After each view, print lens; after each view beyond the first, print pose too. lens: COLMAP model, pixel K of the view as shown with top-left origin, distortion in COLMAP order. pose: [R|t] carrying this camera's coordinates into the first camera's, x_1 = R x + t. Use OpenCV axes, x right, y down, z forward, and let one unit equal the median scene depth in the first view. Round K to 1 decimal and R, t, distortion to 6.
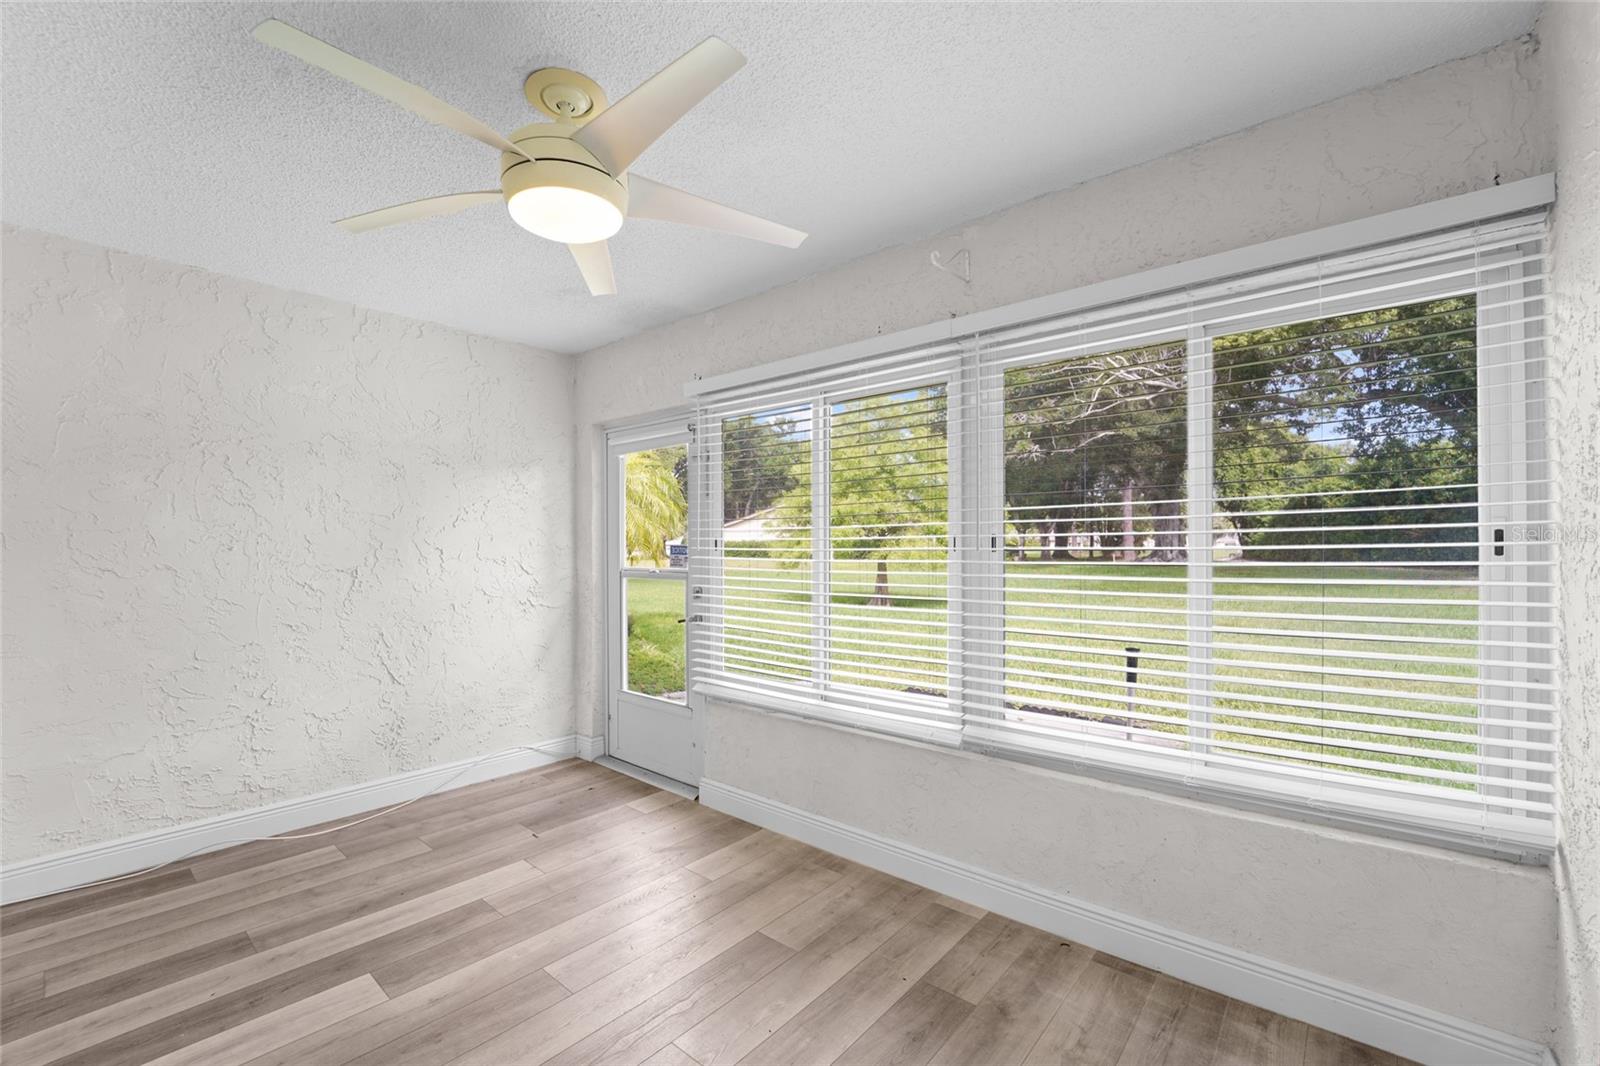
lens RADIAL K [[662.8, 0, 800.0], [0, 662.8, 533.0], [0, 0, 1]] dist [-0.026402, -0.000403]
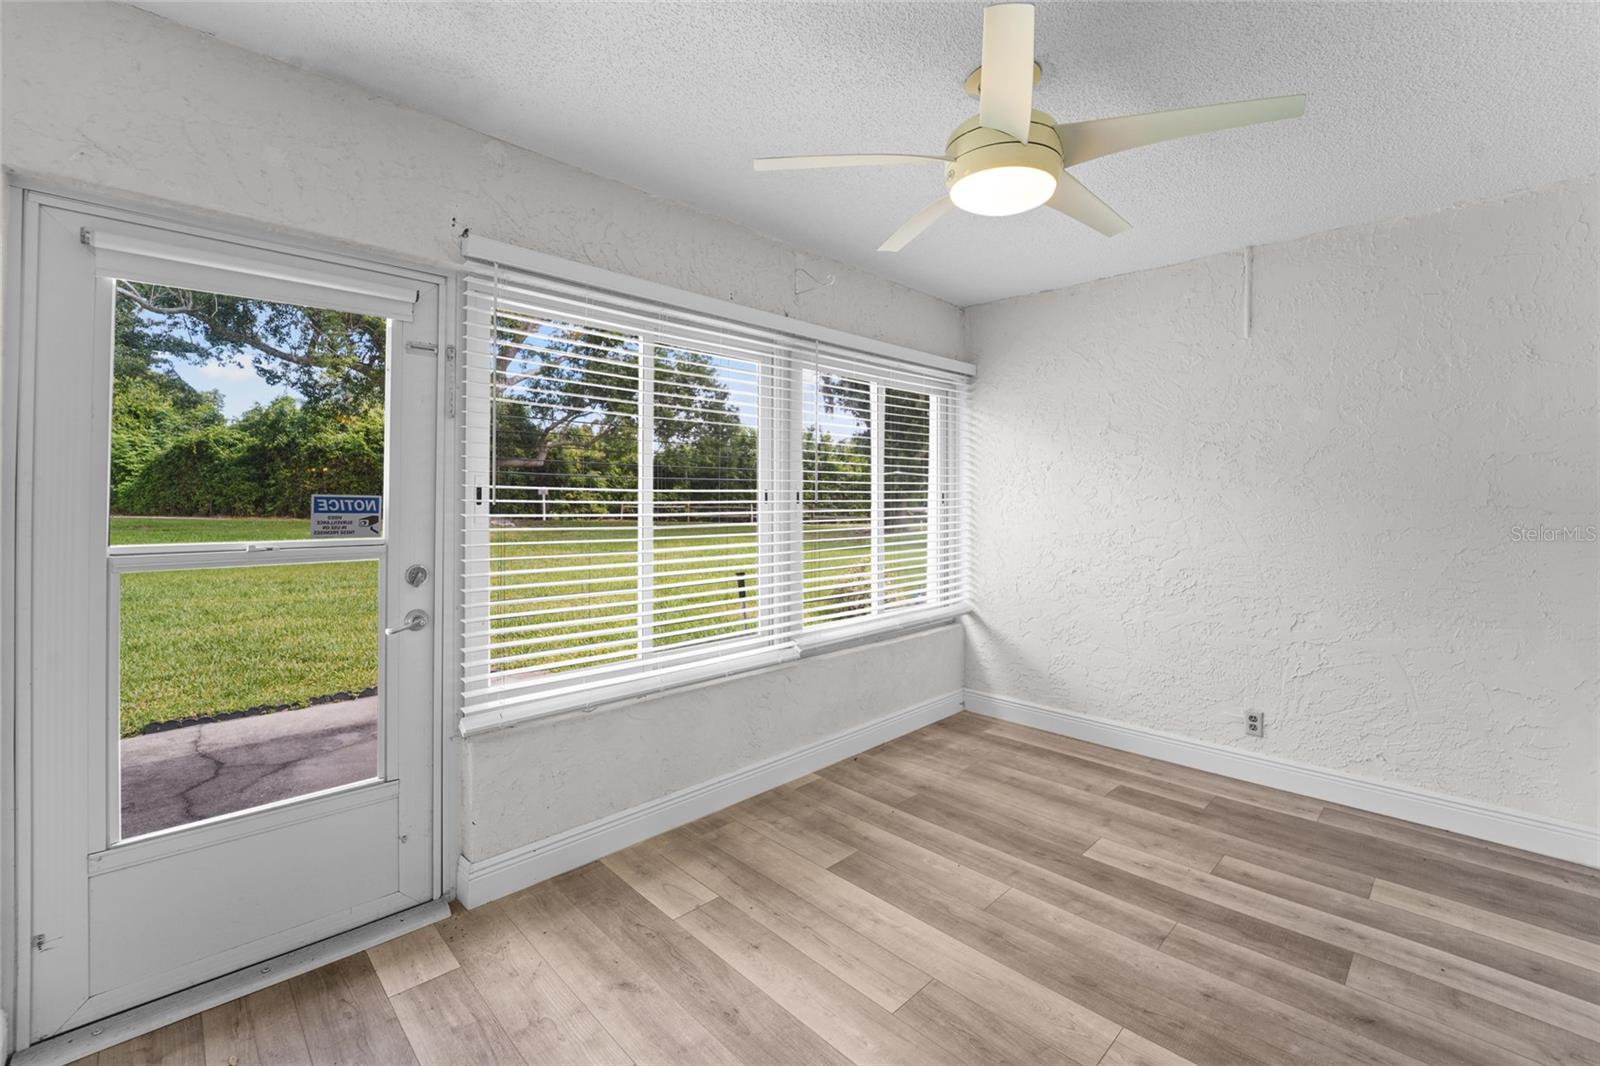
lens RADIAL K [[660.4, 0, 795.4], [0, 660.4, 483.8], [0, 0, 1]] dist [-0.018118, -0.000133]
pose [[0.100592, 0.029684, 0.994485, -0.933108], [-0.016789, 0.999463, -0.028134, 0.024086], [-0.994786, -0.013866, 0.101037, 0.794992]]
